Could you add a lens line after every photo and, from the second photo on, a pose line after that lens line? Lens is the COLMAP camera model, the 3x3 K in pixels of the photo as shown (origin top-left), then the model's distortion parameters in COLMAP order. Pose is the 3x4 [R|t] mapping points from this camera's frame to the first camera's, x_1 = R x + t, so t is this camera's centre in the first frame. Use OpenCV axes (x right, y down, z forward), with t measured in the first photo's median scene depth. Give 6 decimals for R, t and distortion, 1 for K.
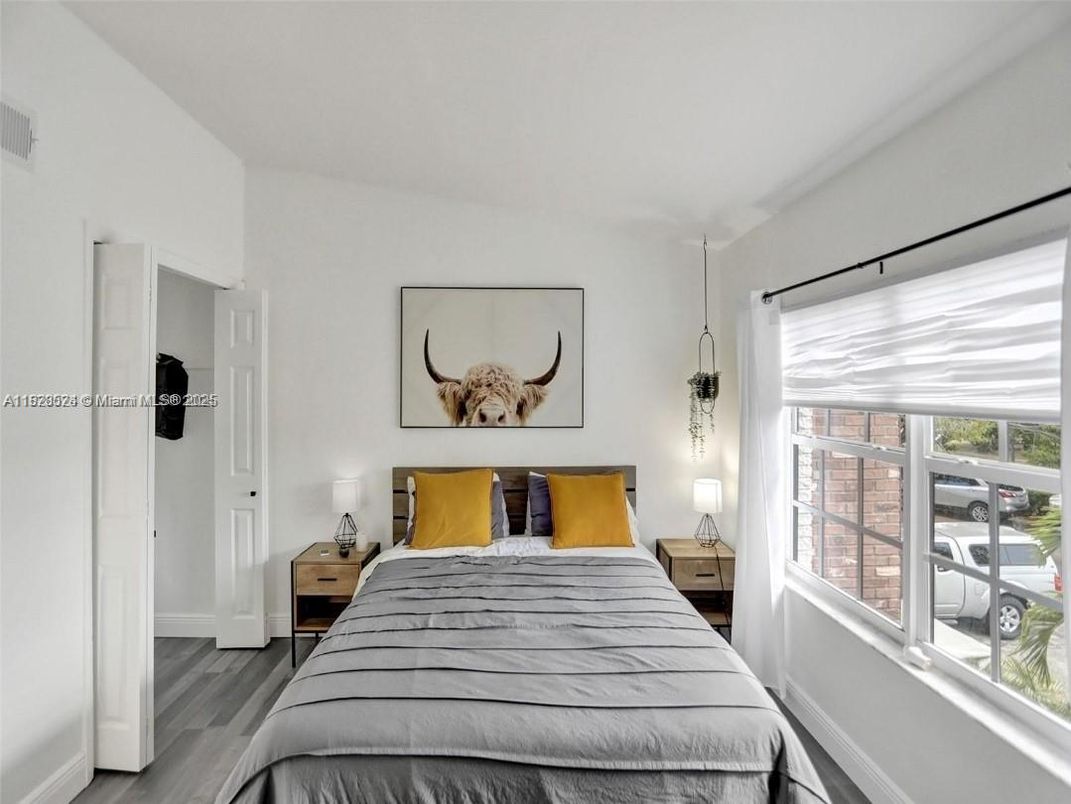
lens RADIAL K [[539.1, 0, 530.9], [0, 539.1, 369.0], [0, 0, 1]] dist [-0.066169, 0.031569]
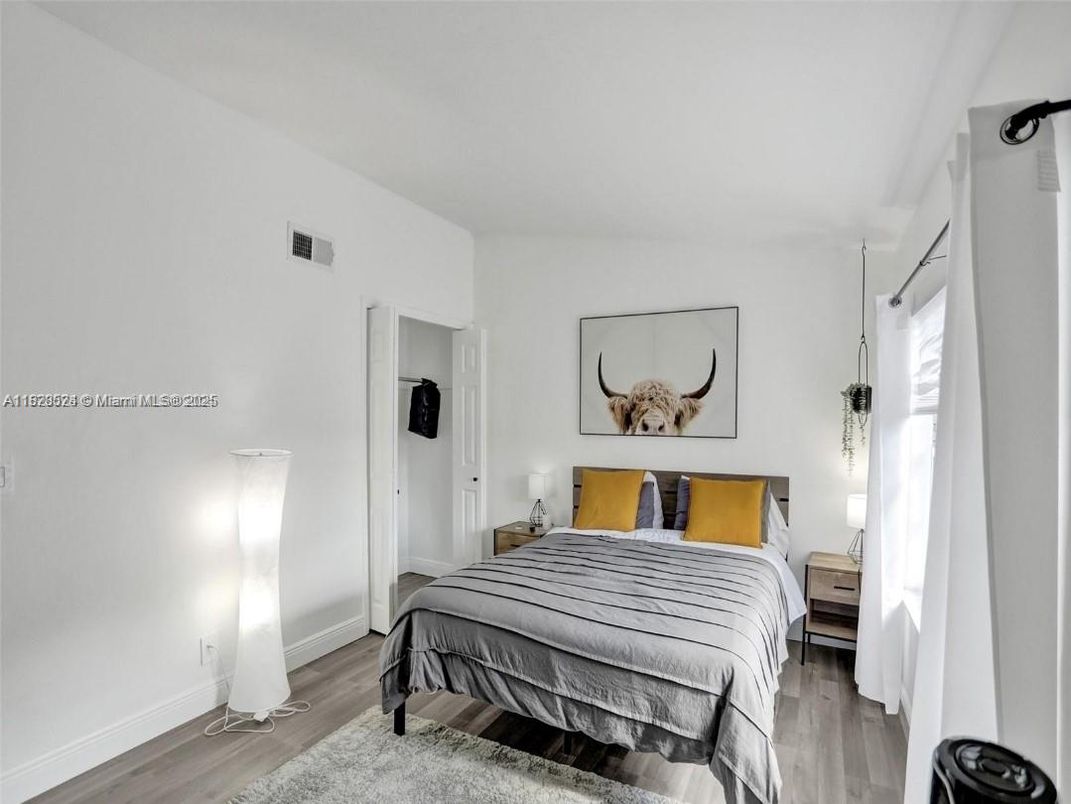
lens RADIAL K [[547.8, 0, 535.5], [0, 547.8, 402.0], [0, 0, 1]] dist [-0.074861, 0.046423]
pose [[0.863560, -0.005010, -0.504221, 0.315189], [0.010405, 0.999915, 0.007886, 0.026498], [0.504139, -0.012056, 0.863539, -0.132478]]
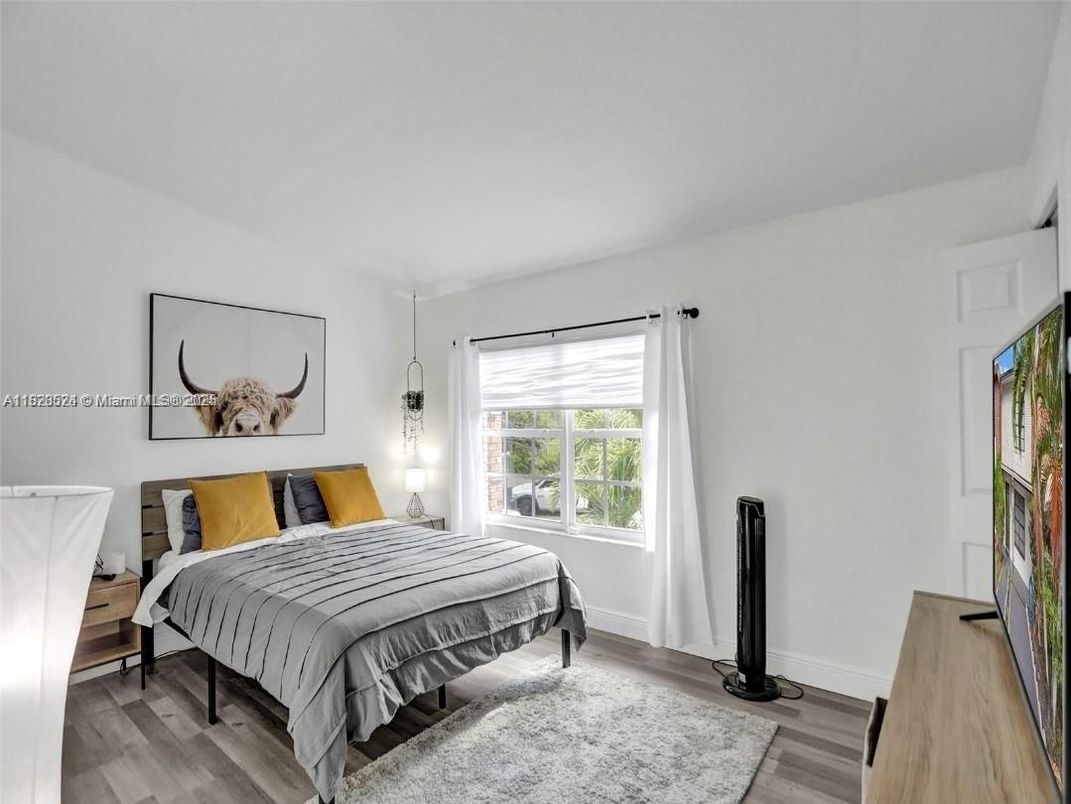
lens RADIAL K [[539.1, 0, 530.9], [0, 539.1, 369.0], [0, 0, 1]] dist [-0.066169, 0.031569]
pose [[0.657887, 0.054931, 0.751111, -0.536939], [-0.010257, 0.997897, -0.063995, 0.037671], [-0.753047, 0.034397, 0.657067, -0.143225]]
